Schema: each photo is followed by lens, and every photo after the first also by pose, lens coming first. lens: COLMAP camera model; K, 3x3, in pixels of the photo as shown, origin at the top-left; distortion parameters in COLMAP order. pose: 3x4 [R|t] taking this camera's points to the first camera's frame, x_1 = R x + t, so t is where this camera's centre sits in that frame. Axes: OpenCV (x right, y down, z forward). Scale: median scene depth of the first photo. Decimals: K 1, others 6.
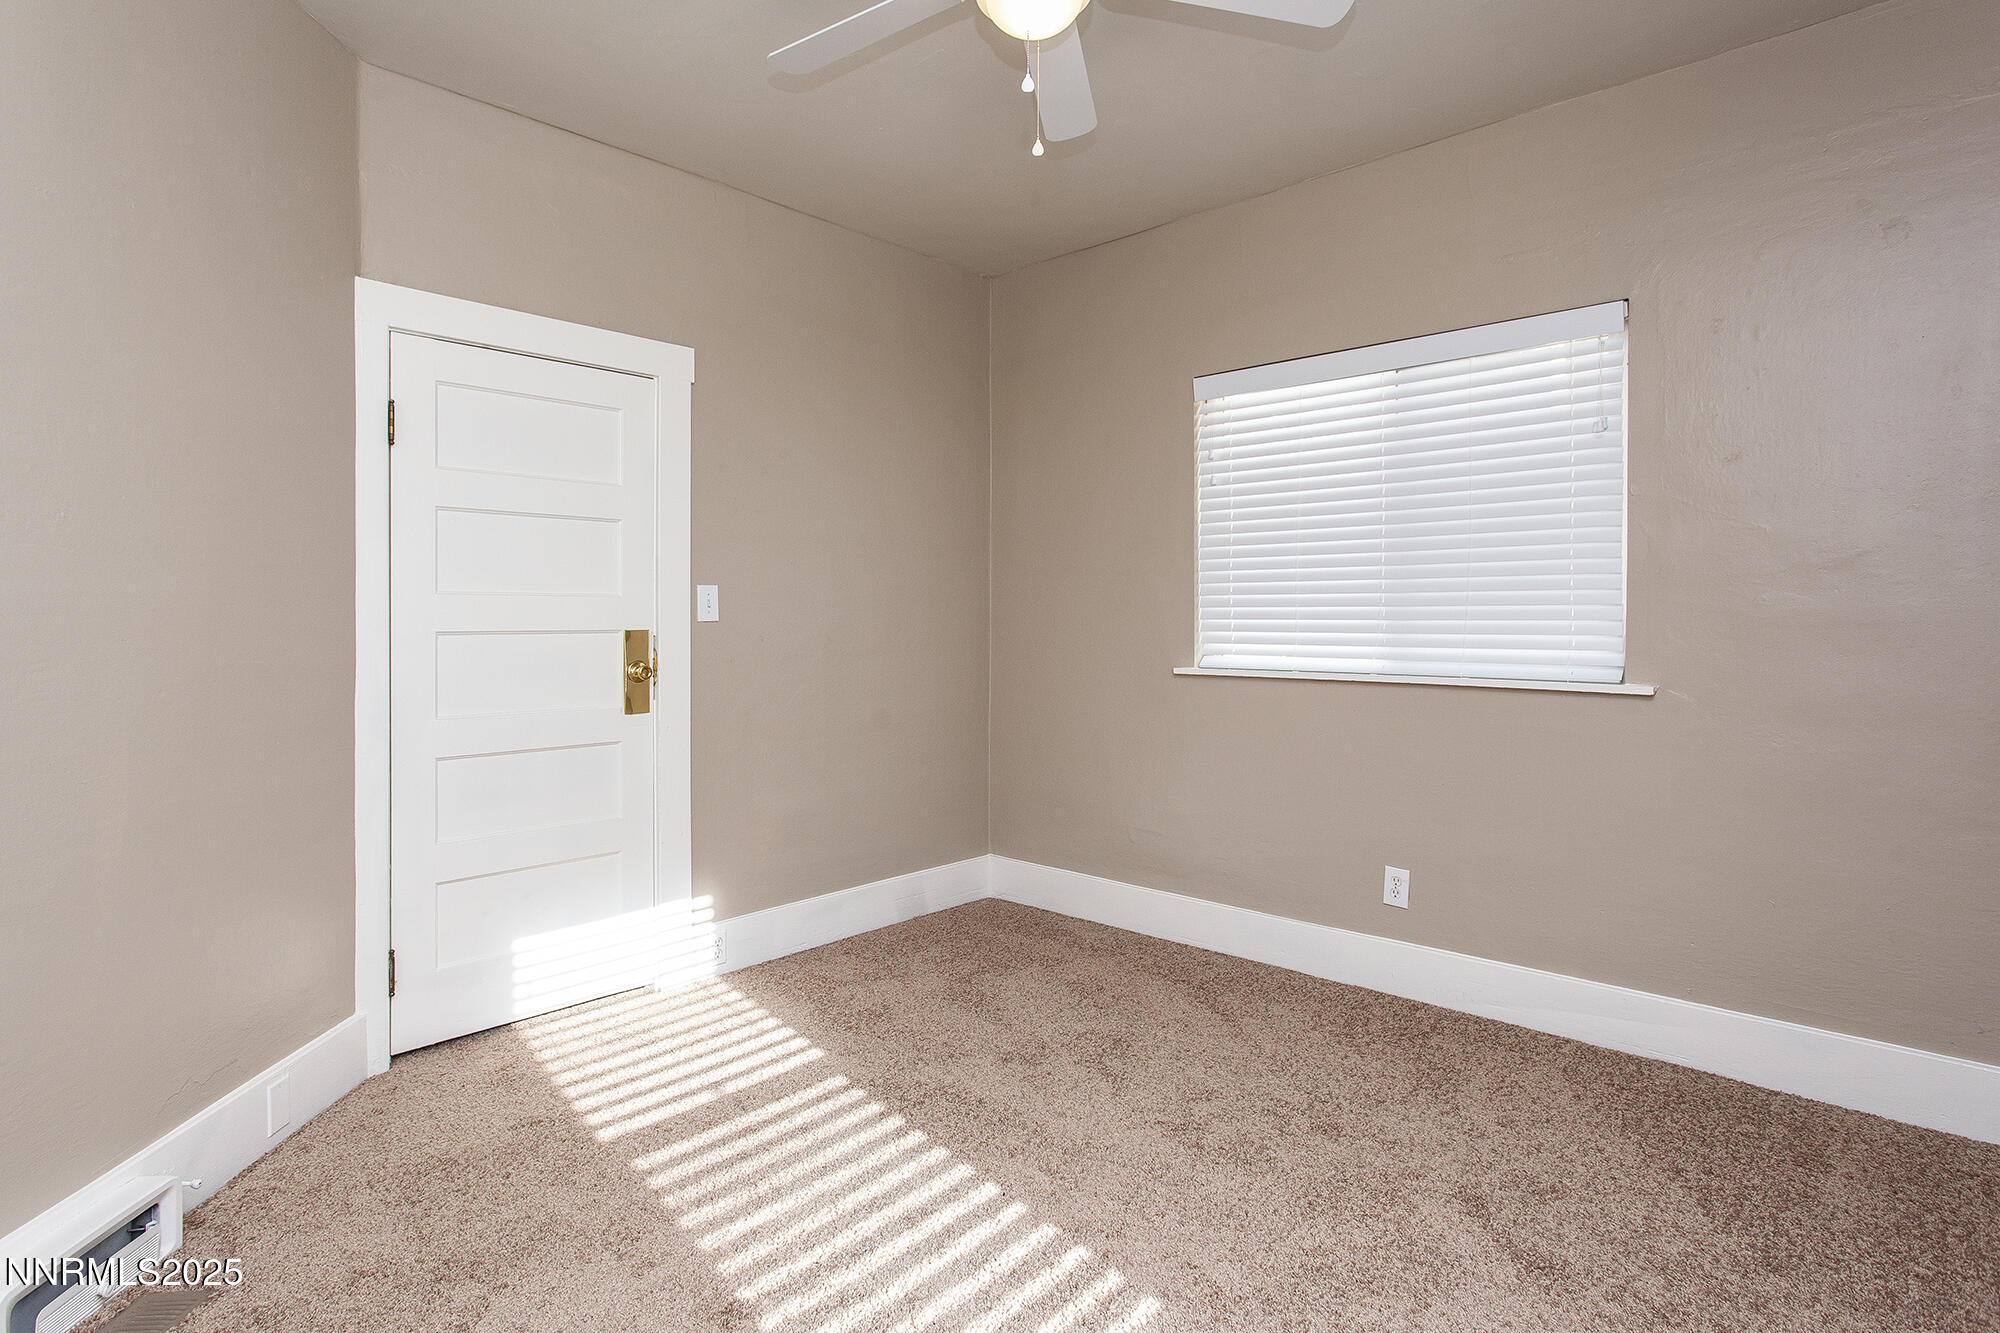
lens RADIAL K [[1038.7, 0, 1002.6], [0, 1038.7, 620.8], [0, 0, 1]] dist [-0.001691, 0.000274]
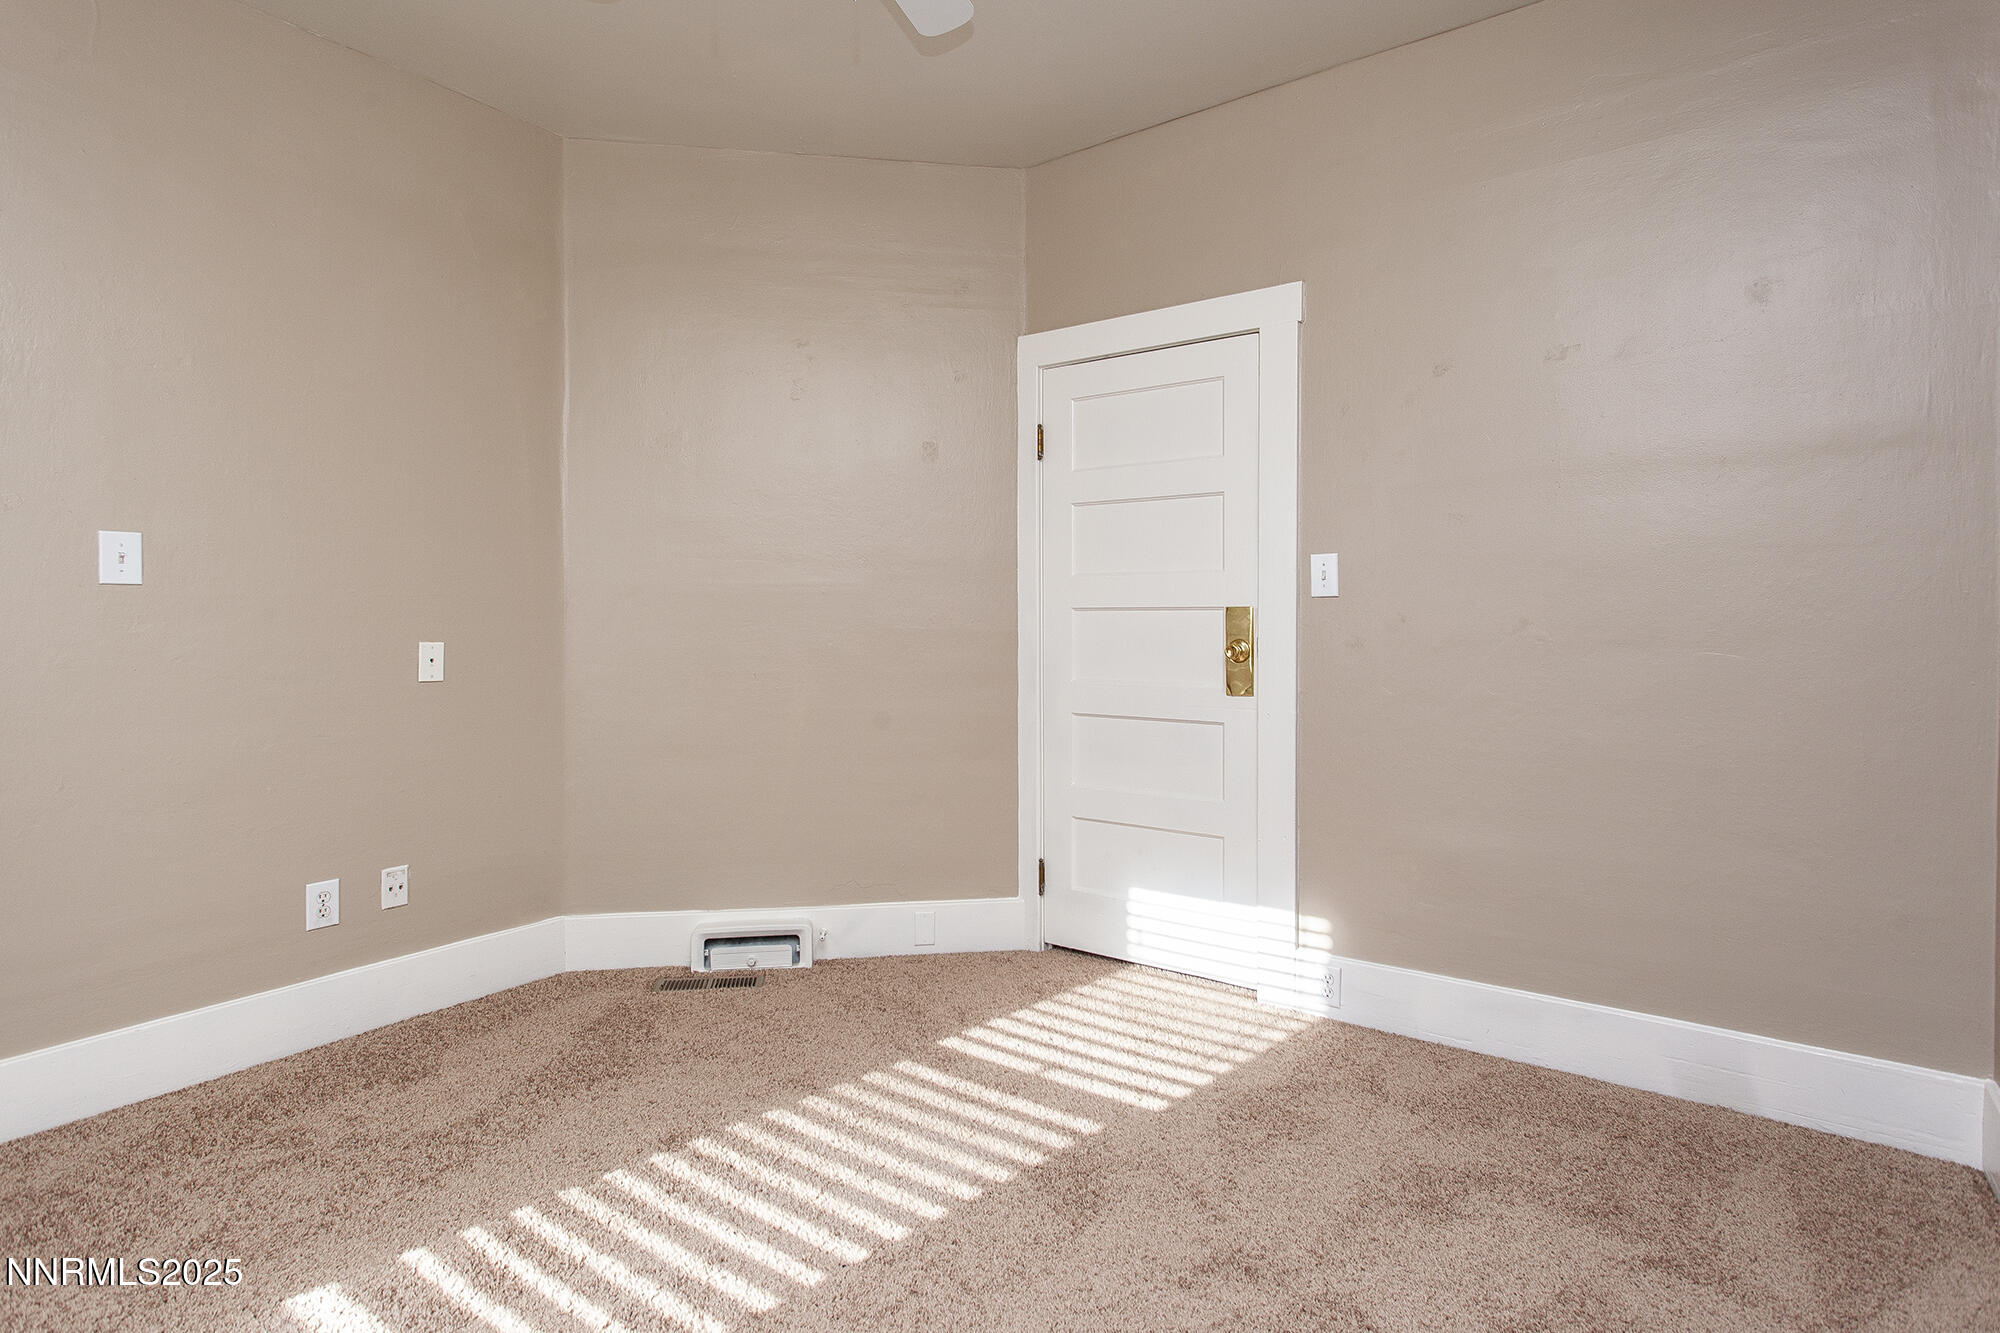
lens RADIAL K [[1038.7, 0, 1002.6], [0, 1038.7, 620.8], [0, 0, 1]] dist [-0.001691, 0.000274]
pose [[0.107924, 0.005237, -0.994145, 0.616380], [0.000928, 0.999985, 0.005369, 0.018177], [0.994159, -0.001502, 0.107918, 0.753496]]
